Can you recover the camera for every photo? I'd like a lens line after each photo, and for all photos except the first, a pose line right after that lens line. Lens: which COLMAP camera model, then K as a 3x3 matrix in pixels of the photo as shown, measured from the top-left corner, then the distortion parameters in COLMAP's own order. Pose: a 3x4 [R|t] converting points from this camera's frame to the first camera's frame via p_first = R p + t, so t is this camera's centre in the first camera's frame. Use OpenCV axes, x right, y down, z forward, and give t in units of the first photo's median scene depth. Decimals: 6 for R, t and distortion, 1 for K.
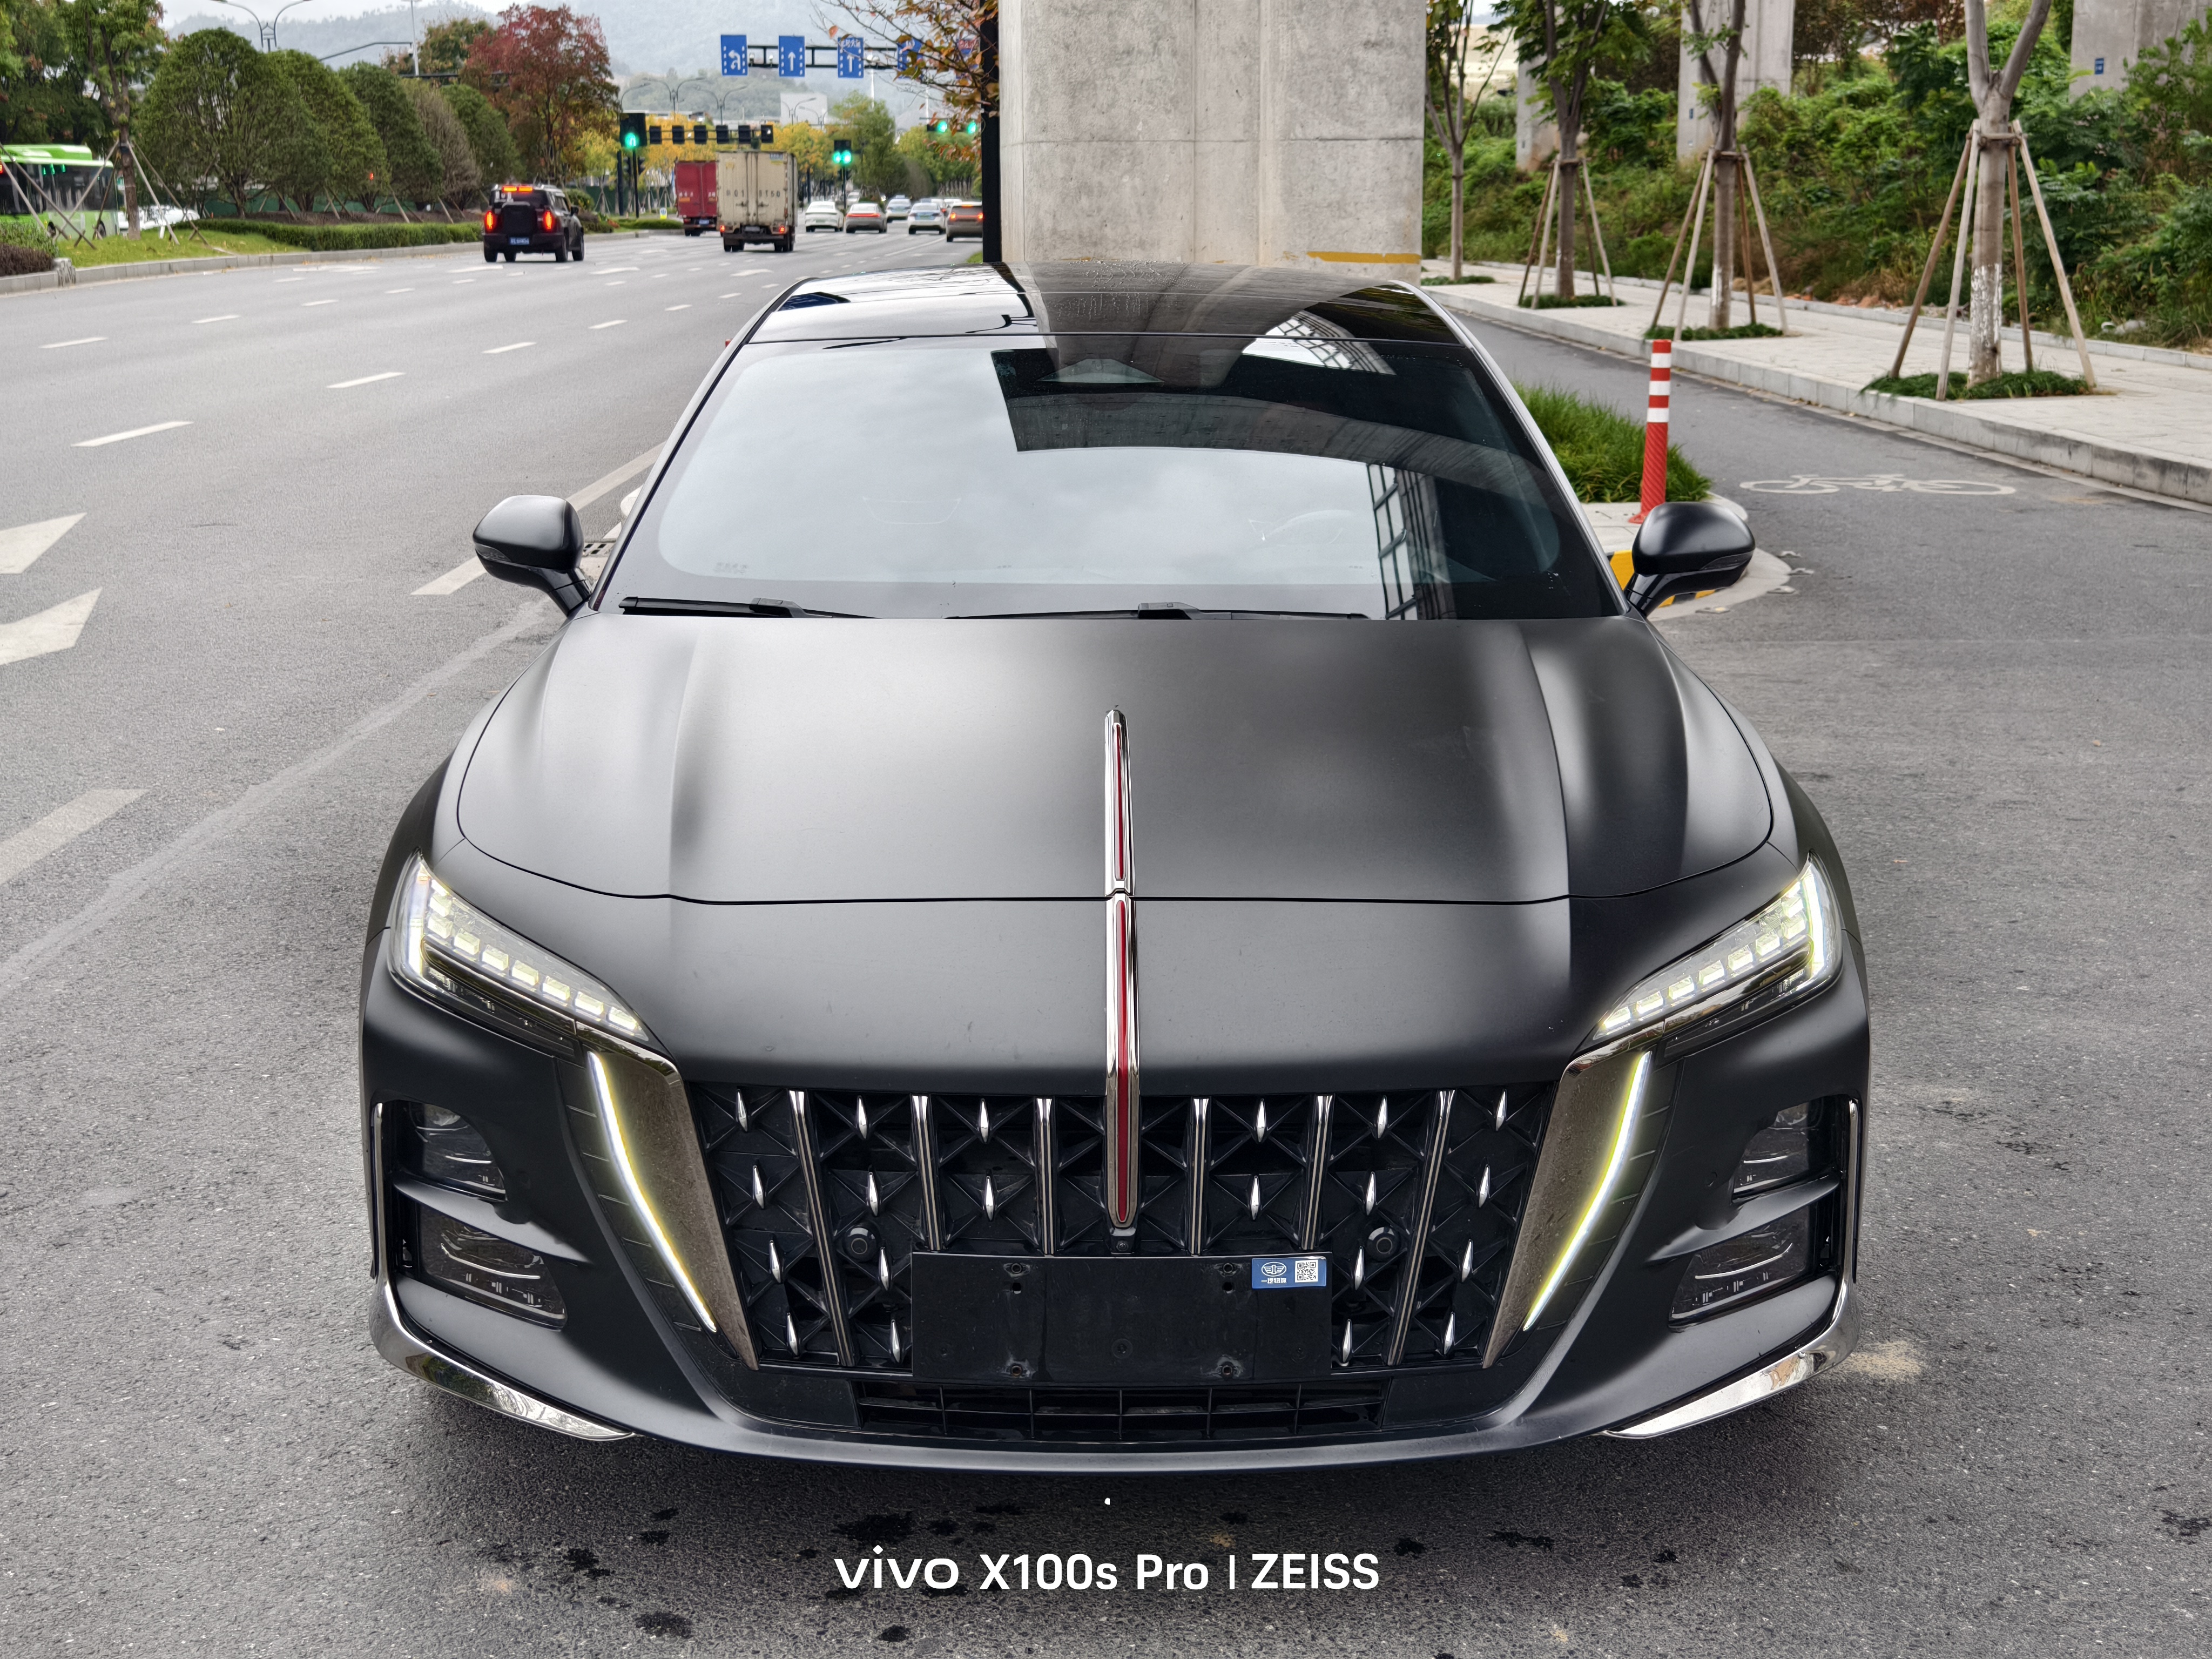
lens RADIAL K [[2975.1, 0, 1105.2], [0, 2975.1, 823.9], [0, 0, 1]] dist [0.050584, 0.000000]
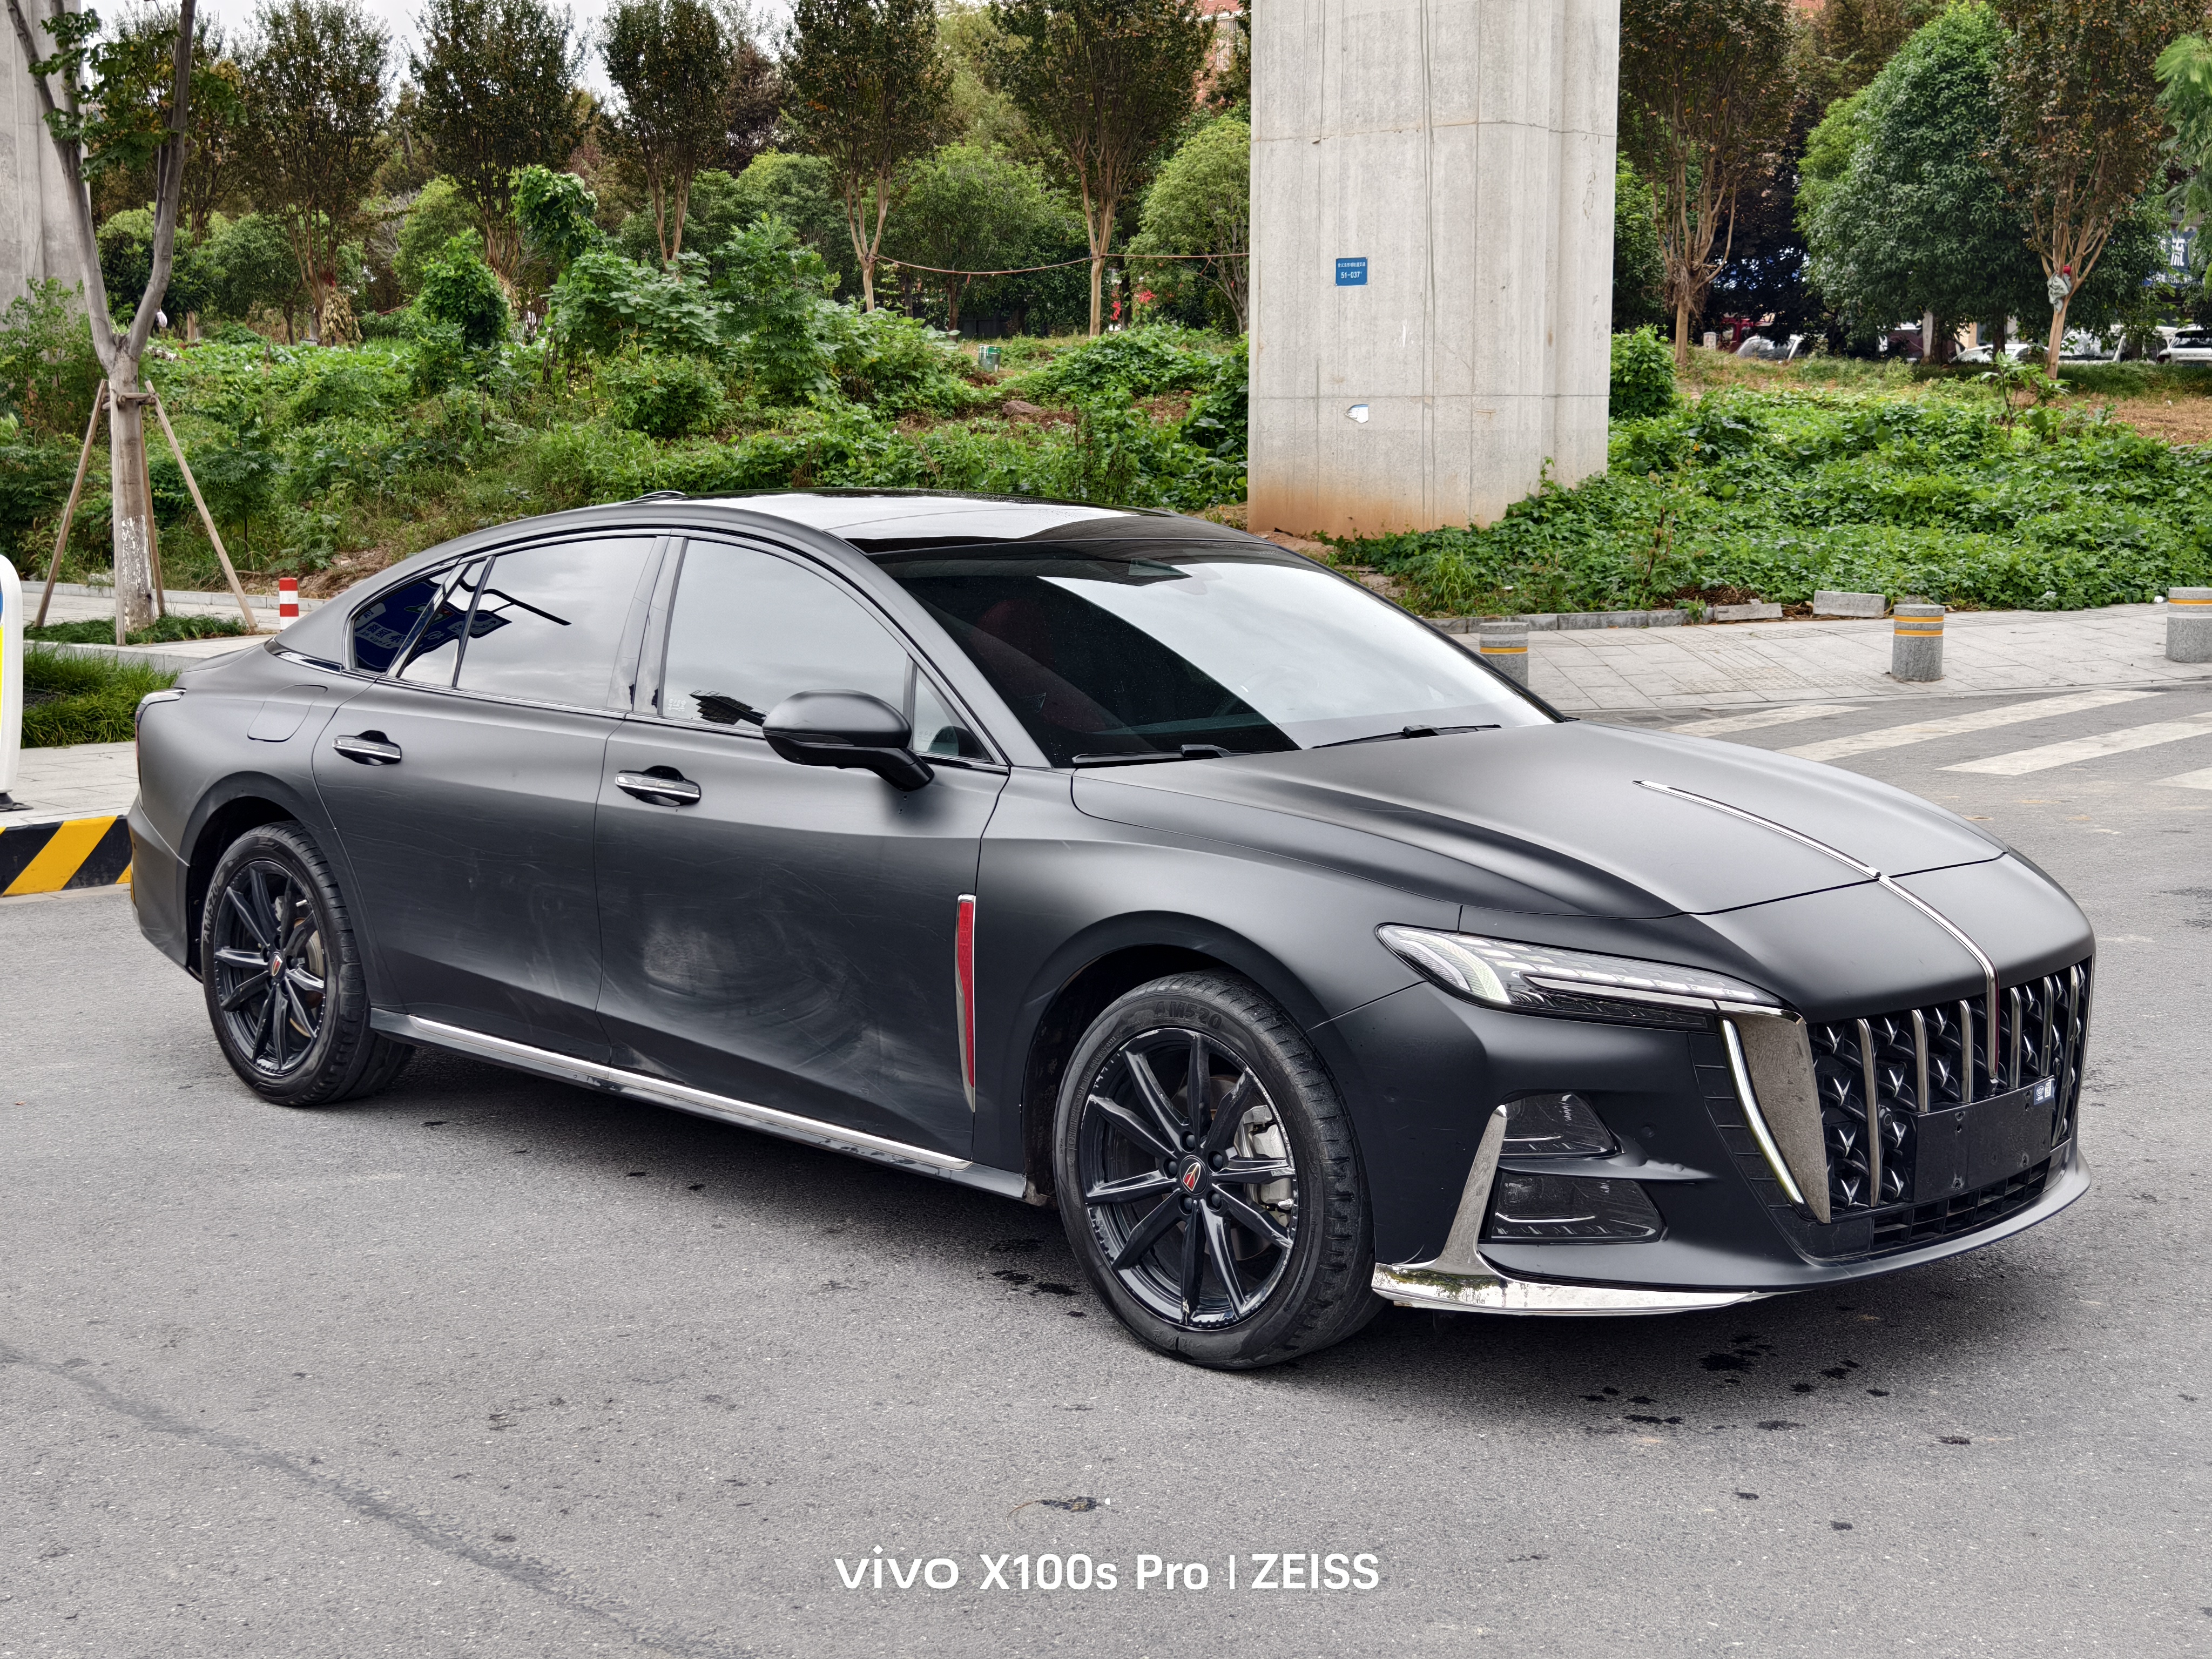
lens RADIAL K [[2975.1, 0, 1104.7], [0, 2975.1, 838.5], [0, 0, 1]] dist [0.050584, 0.000000]
pose [[0.717452, -0.092256, 0.690472, -1.338947], [0.147449, 0.988845, -0.021088, -0.021654], [-0.680824, 0.116939, 0.723052, 0.172216]]
